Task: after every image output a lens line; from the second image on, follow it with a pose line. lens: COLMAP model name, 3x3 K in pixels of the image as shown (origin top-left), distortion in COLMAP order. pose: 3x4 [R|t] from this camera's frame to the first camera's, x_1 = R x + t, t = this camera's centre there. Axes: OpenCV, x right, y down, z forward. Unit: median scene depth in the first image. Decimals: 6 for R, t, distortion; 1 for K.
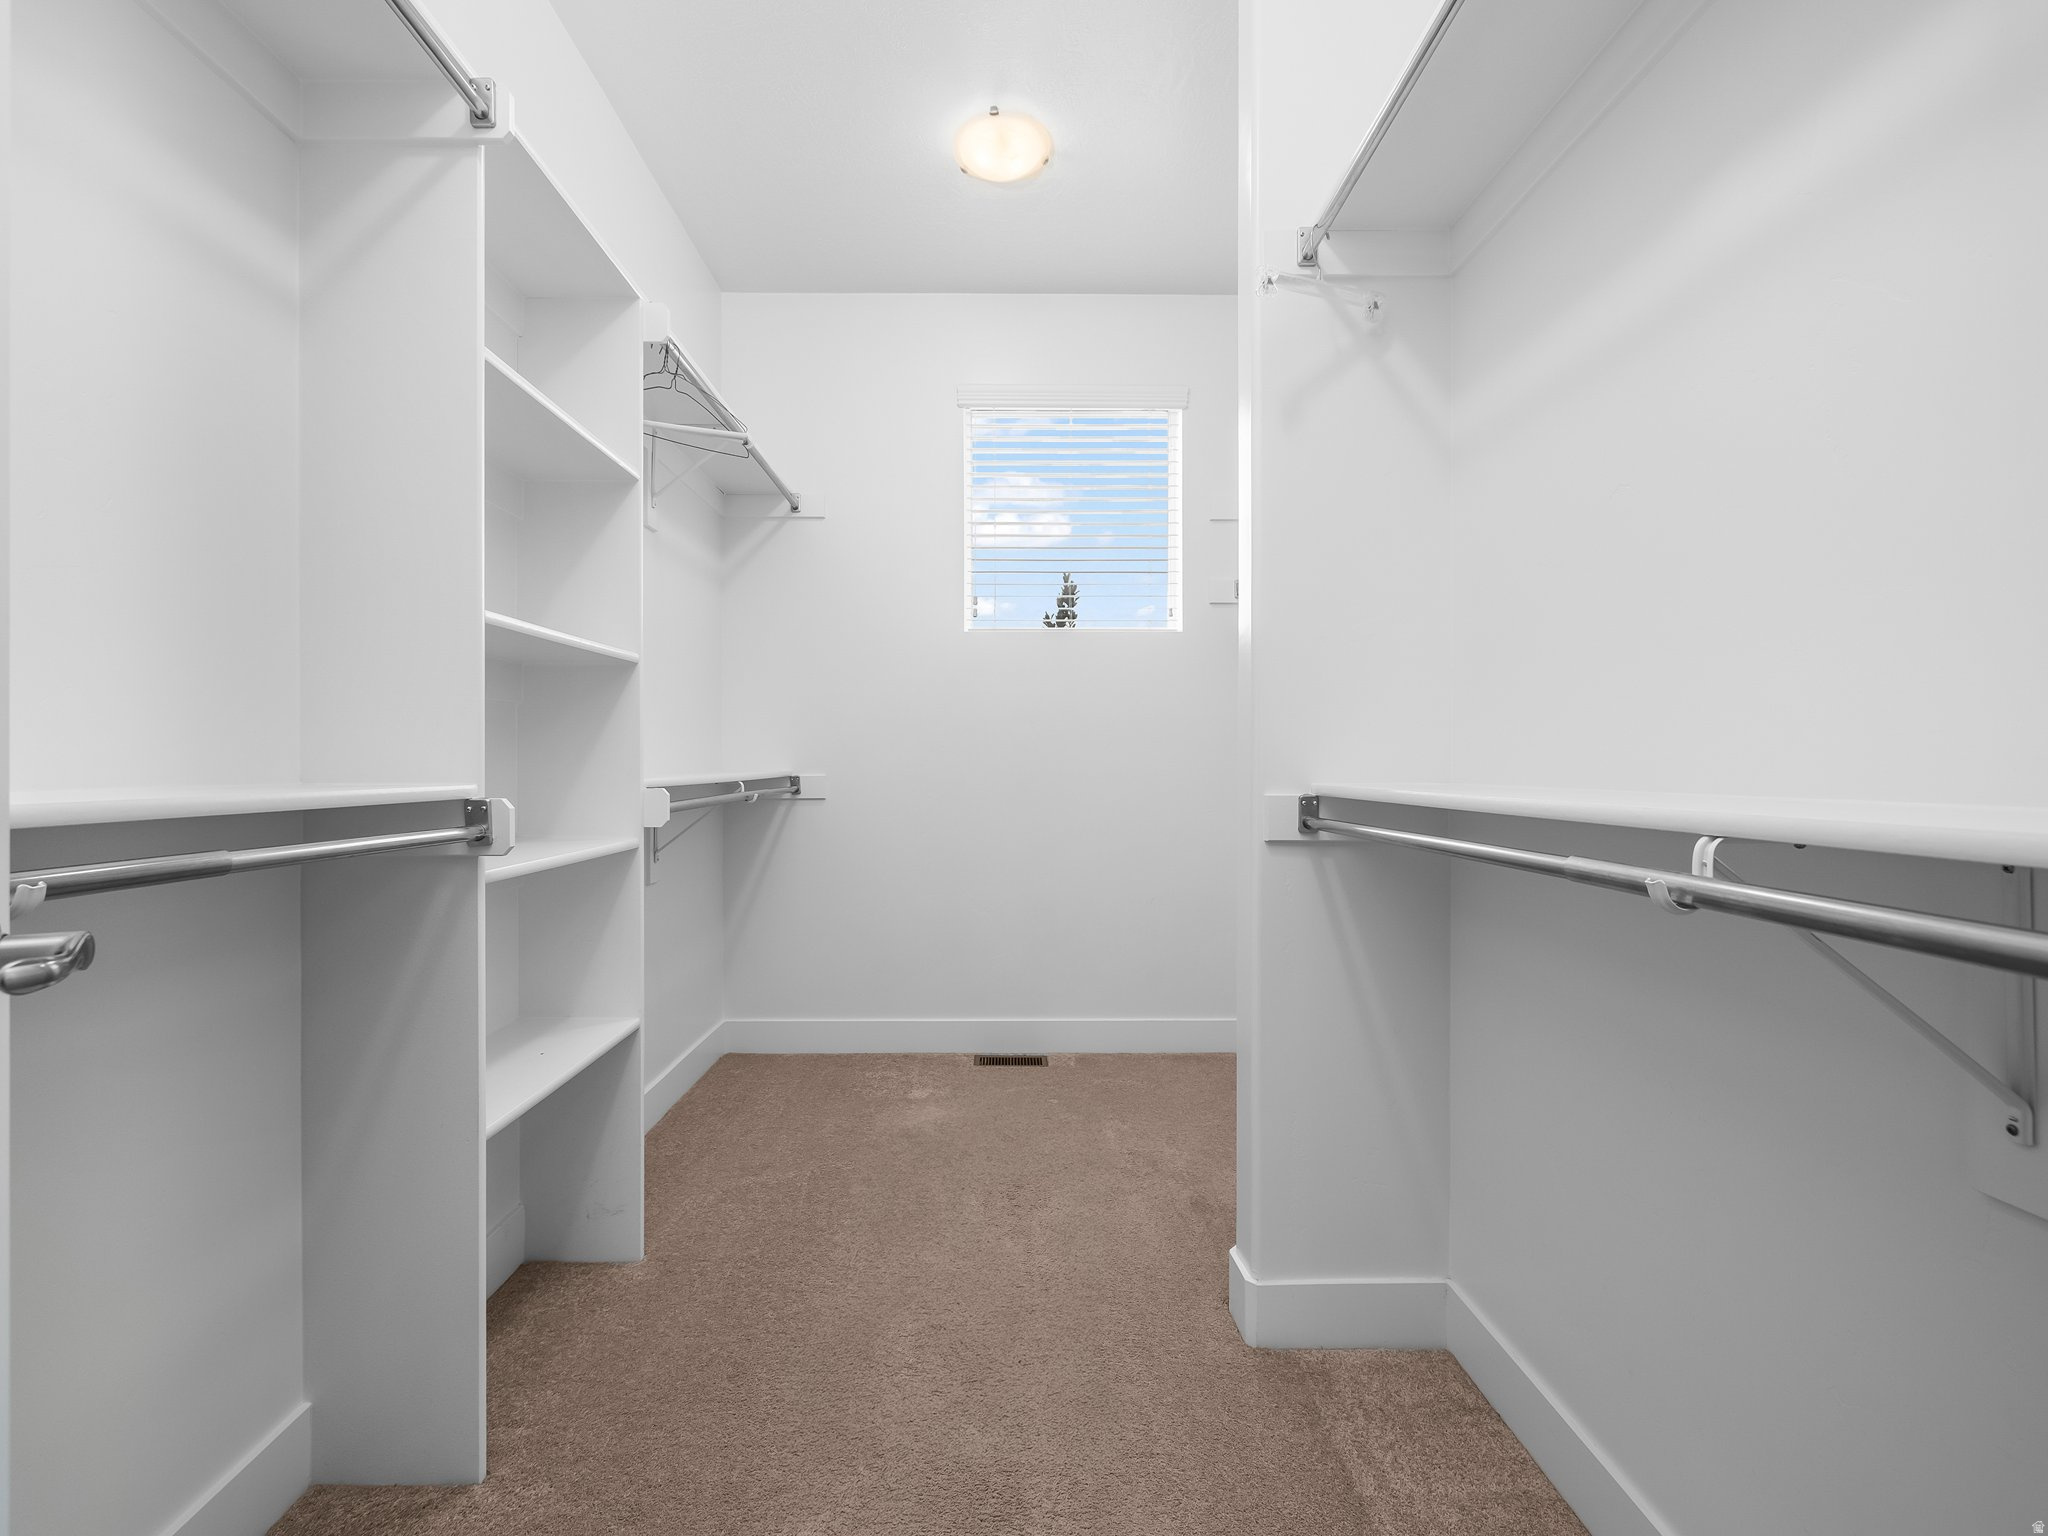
lens RADIAL K [[859.6, 0, 1020.2], [0, 859.6, 766.5], [0, 0, 1]] dist [-0.003053, 0.000483]
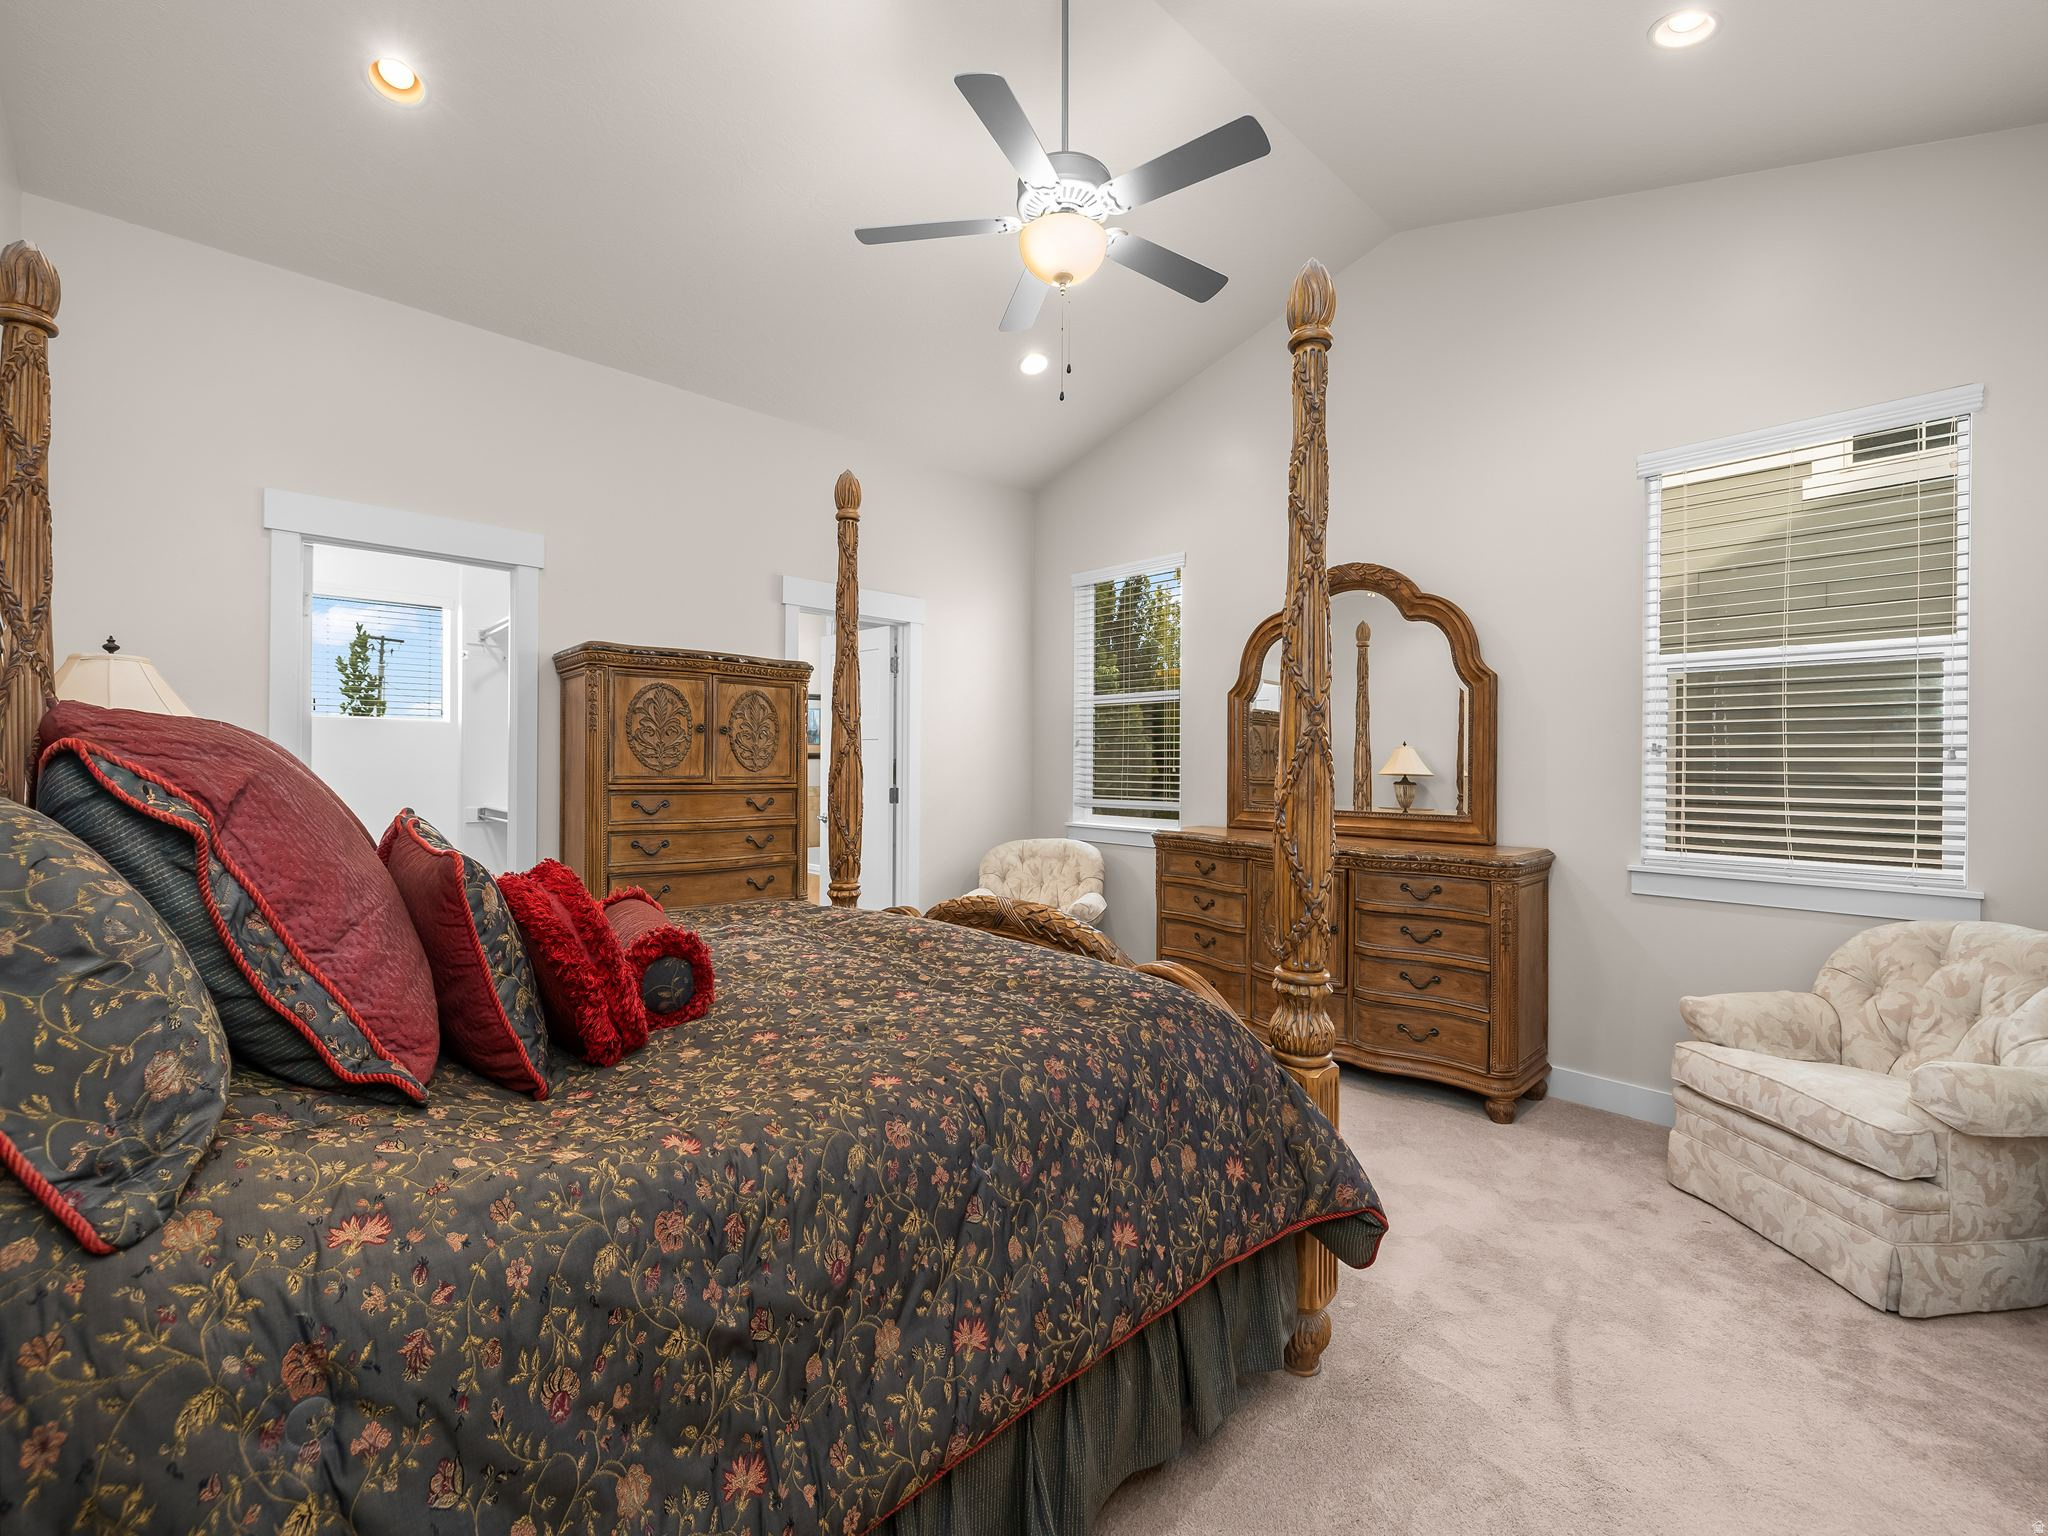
lens RADIAL K [[859.6, 0, 1021.2], [0, 859.6, 769.0], [0, 0, 1]] dist [-0.003053, 0.000483]
pose [[0.745686, 0.001939, 0.666295, -0.192195], [-0.000888, 0.999998, -0.001917, -0.069602], [-0.666297, 0.000838, 0.745686, -1.765476]]
